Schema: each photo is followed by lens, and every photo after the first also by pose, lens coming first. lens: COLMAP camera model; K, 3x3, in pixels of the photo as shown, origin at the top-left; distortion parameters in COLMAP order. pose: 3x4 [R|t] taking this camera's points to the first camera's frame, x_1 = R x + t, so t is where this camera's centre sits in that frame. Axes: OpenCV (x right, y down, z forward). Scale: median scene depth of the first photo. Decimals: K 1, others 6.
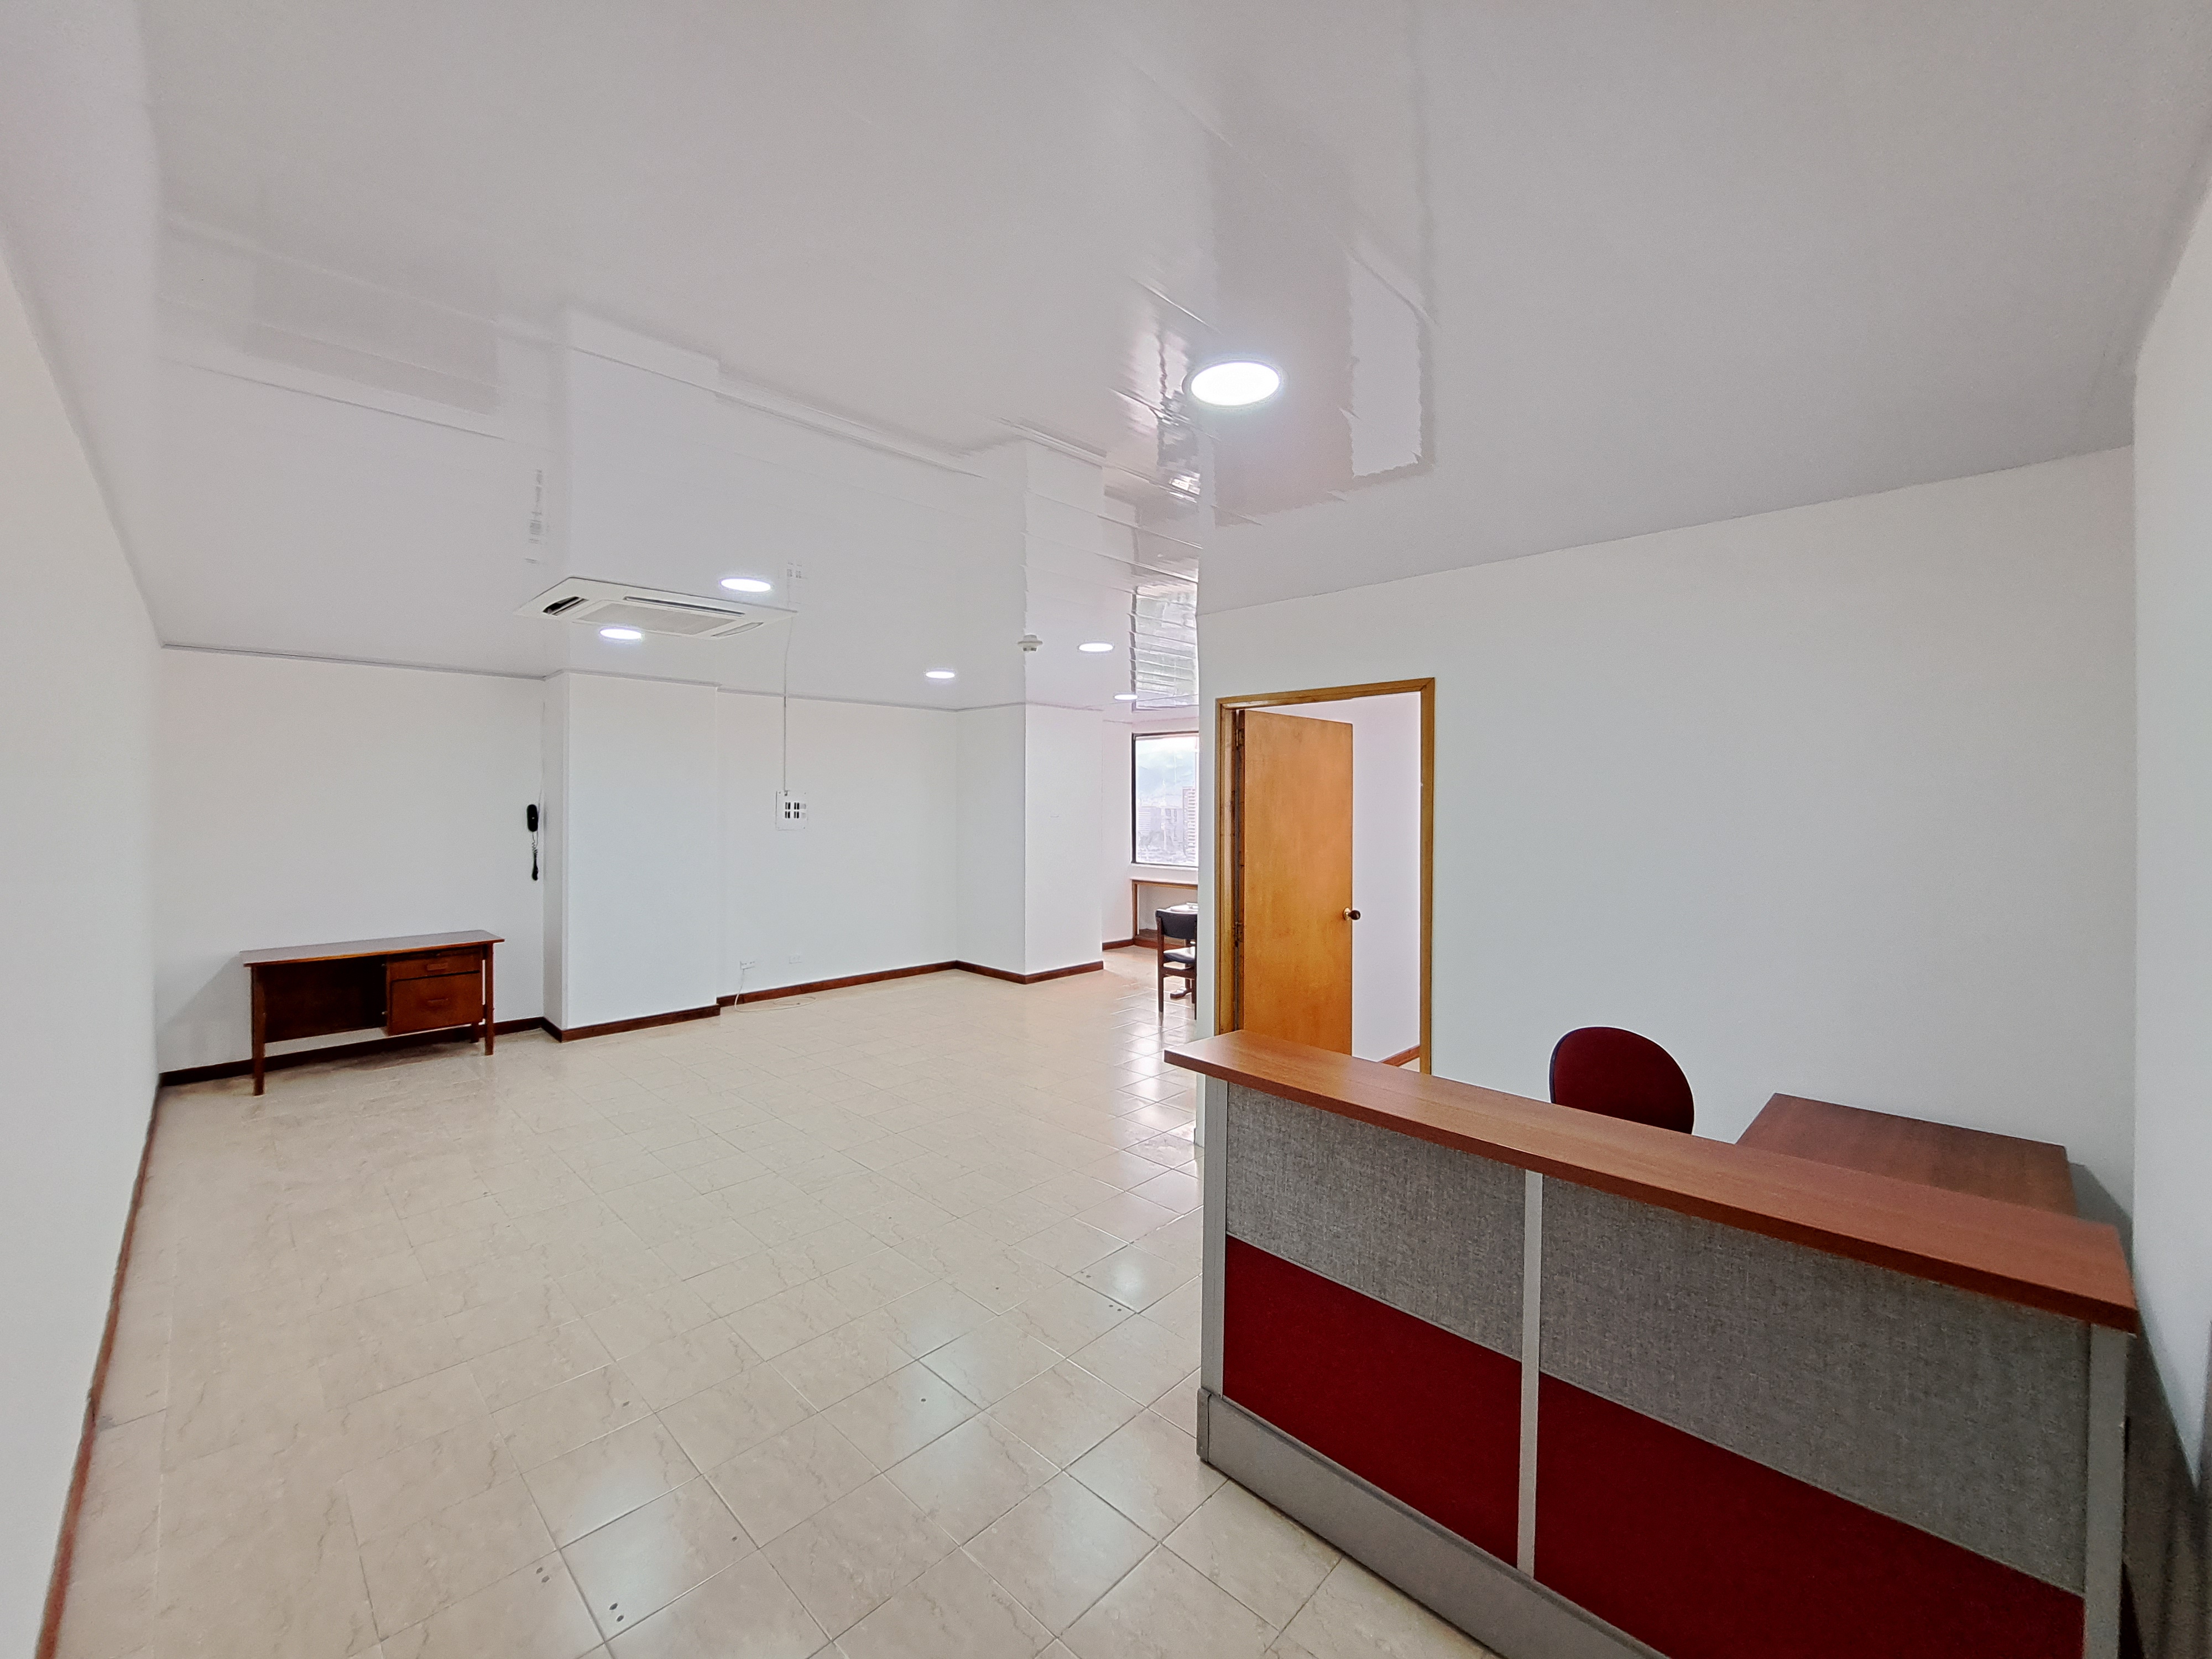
lens RADIAL K [[889.4, 0, 1101.6], [0, 889.4, 802.7], [0, 0, 1]] dist [-0.019557, 0.000867]
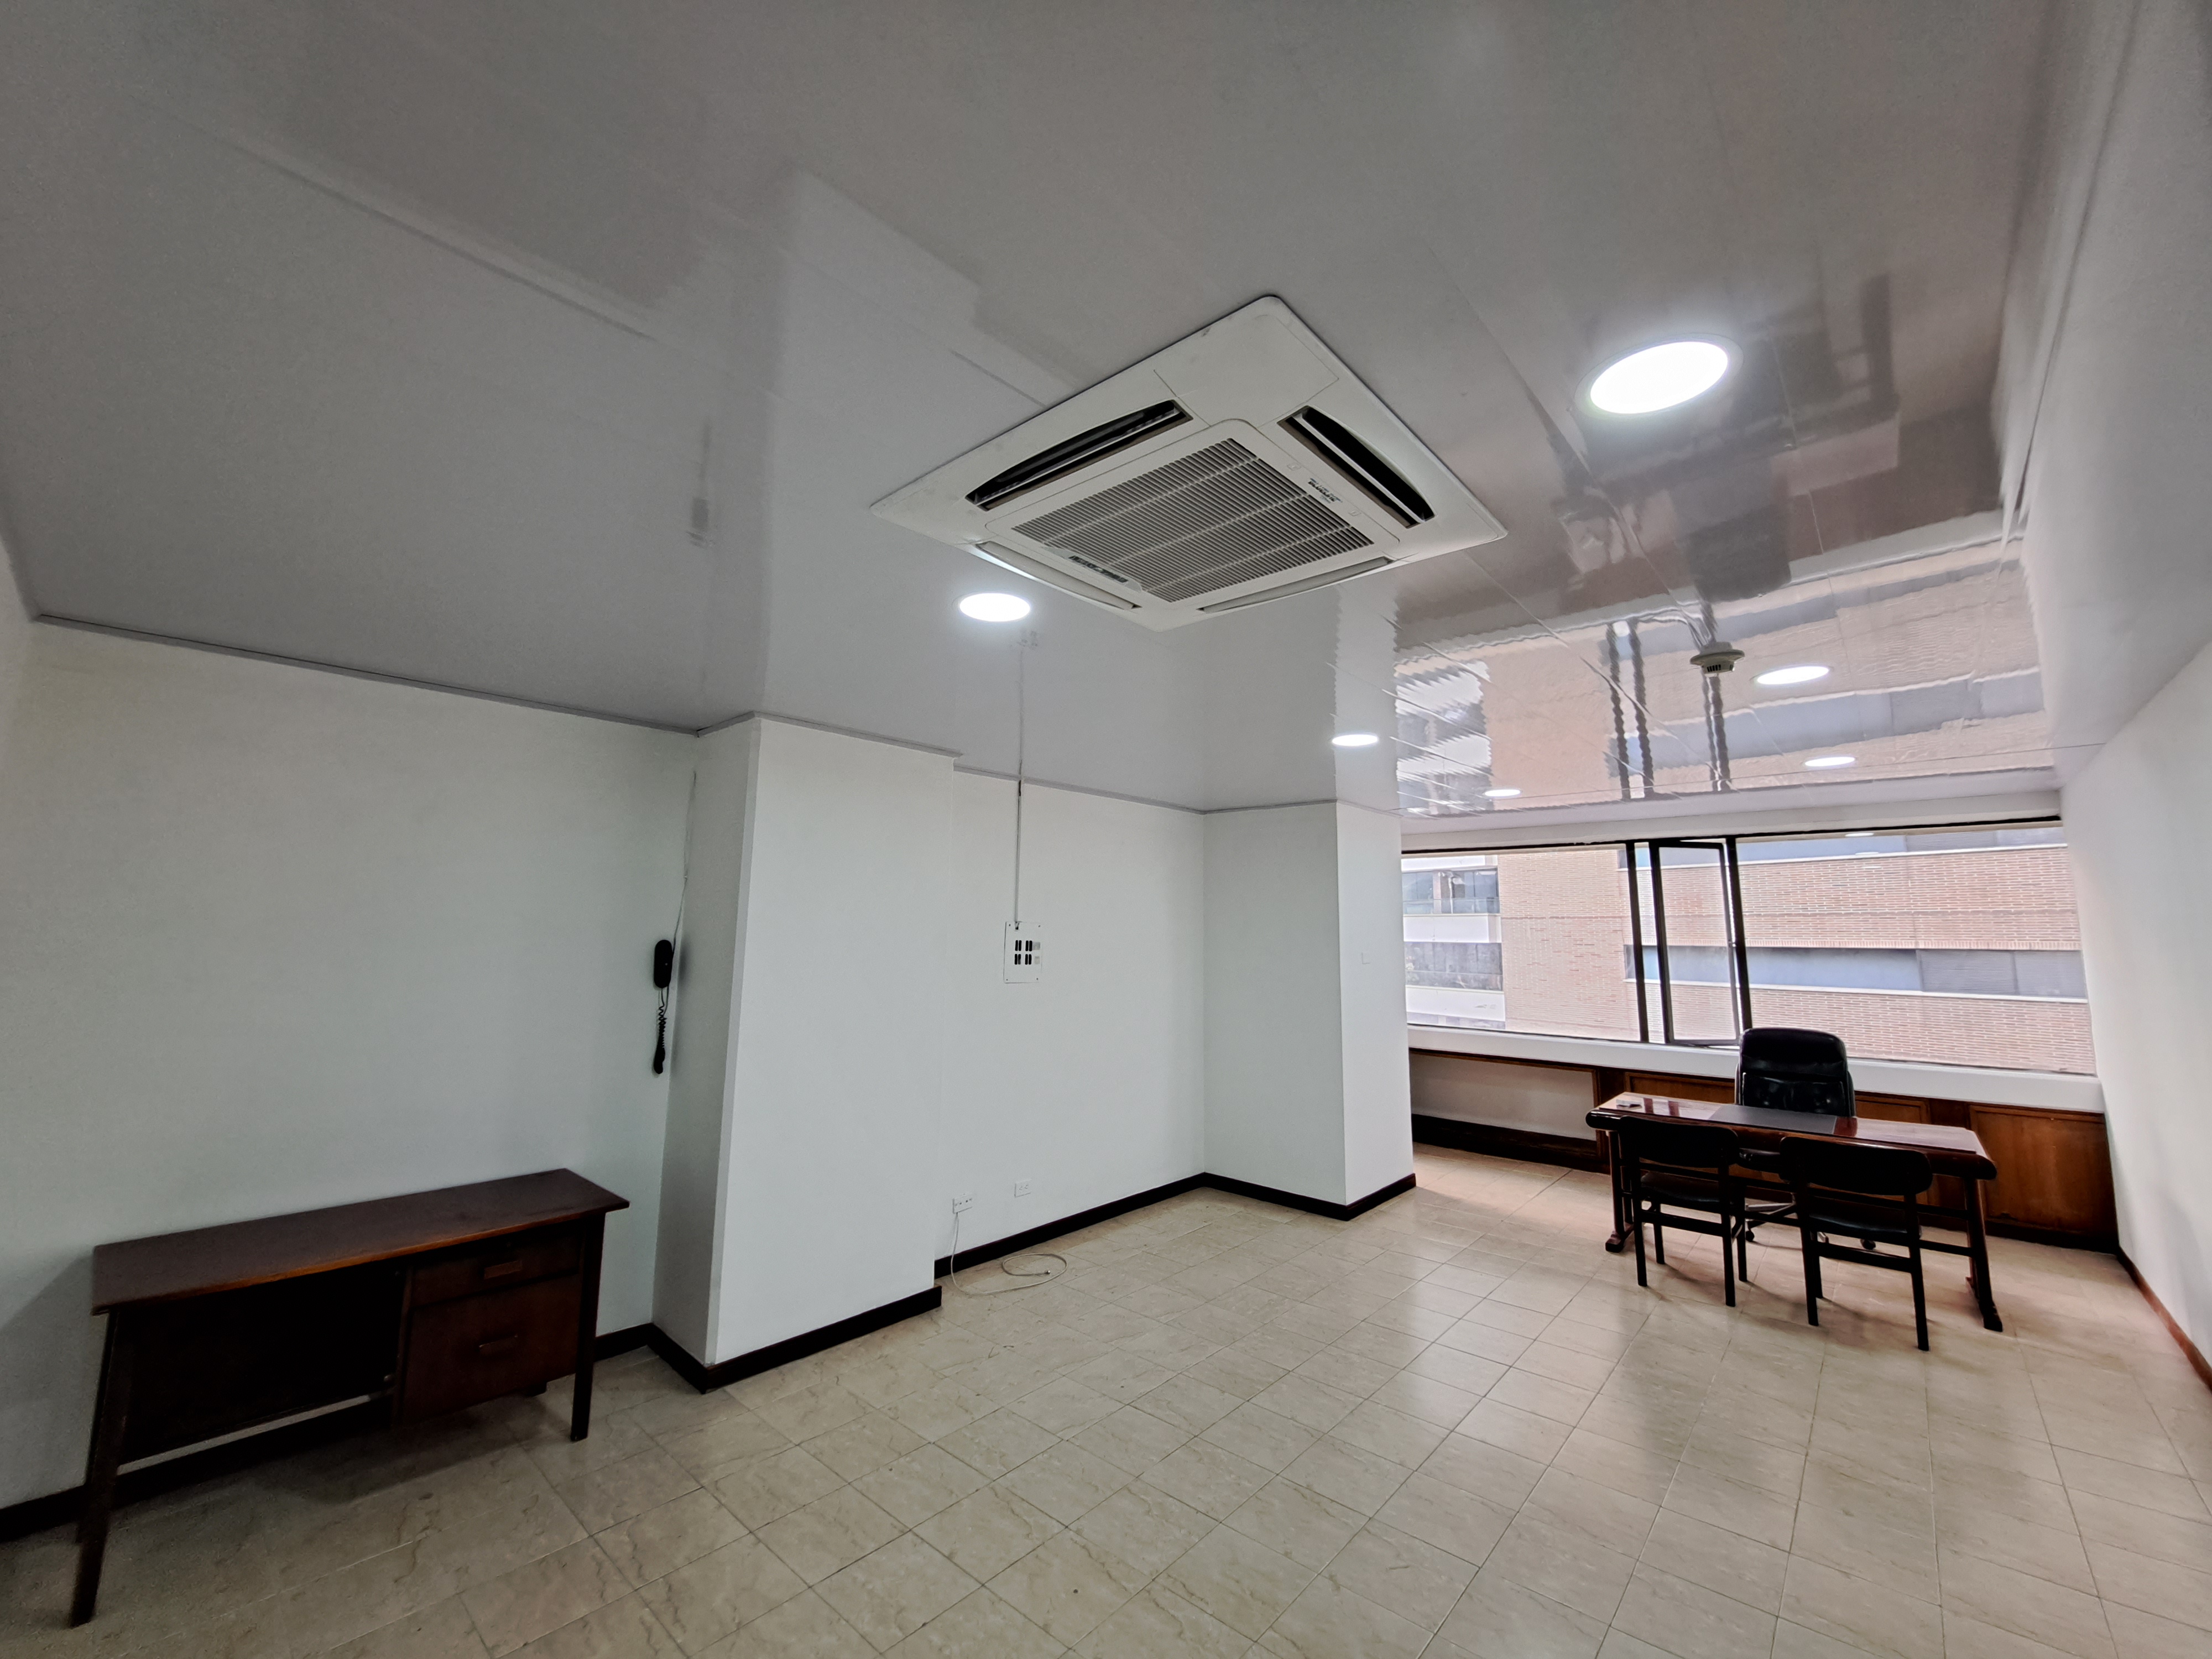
lens RADIAL K [[889.4, 0, 1101.2], [0, 889.4, 797.4], [0, 0, 1]] dist [-0.019557, 0.000867]
pose [[0.998691, 0.021584, 0.046365, -0.384880], [-0.014312, 0.988305, -0.151817, -0.006521], [-0.049100, 0.150954, 0.987321, 0.390975]]
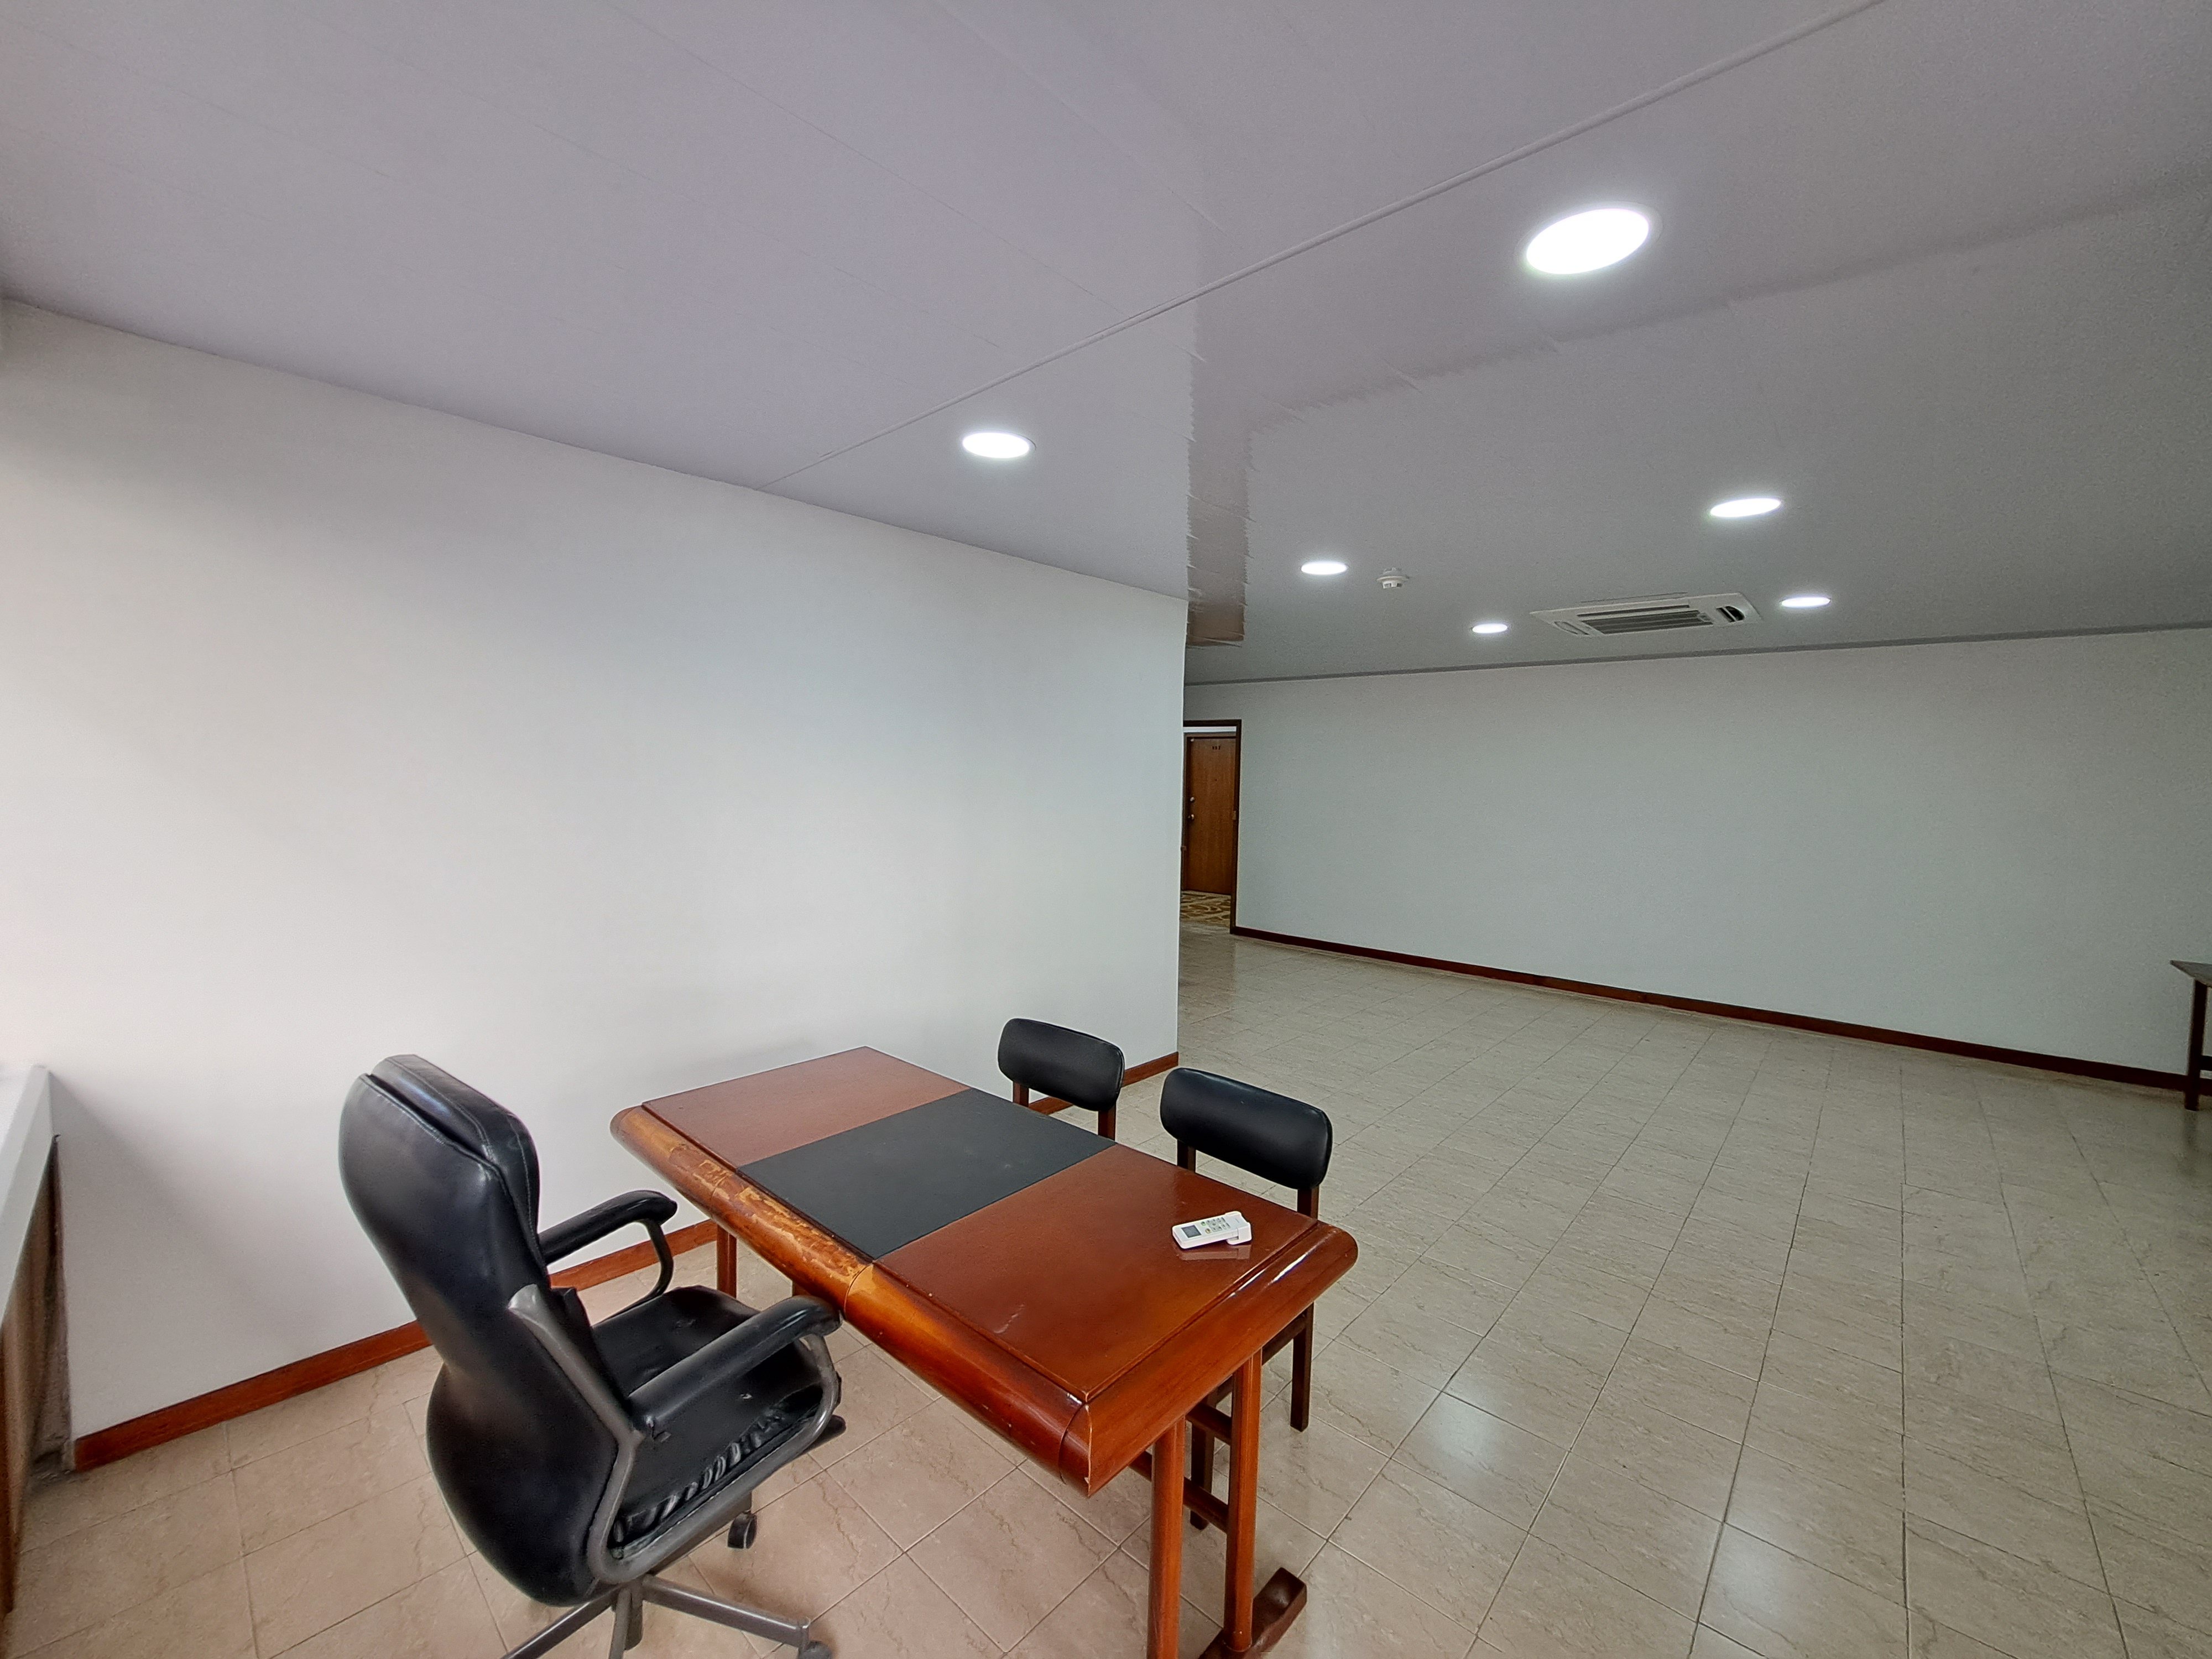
lens RADIAL K [[889.4, 0, 1101.6], [0, 889.4, 790.4], [0, 0, 1]] dist [-0.019557, 0.000867]
pose [[-0.998826, -0.023282, -0.042472, 0.175643], [-0.024274, 0.999441, 0.022991, 0.003618], [0.041913, 0.023995, -0.998833, 1.442511]]
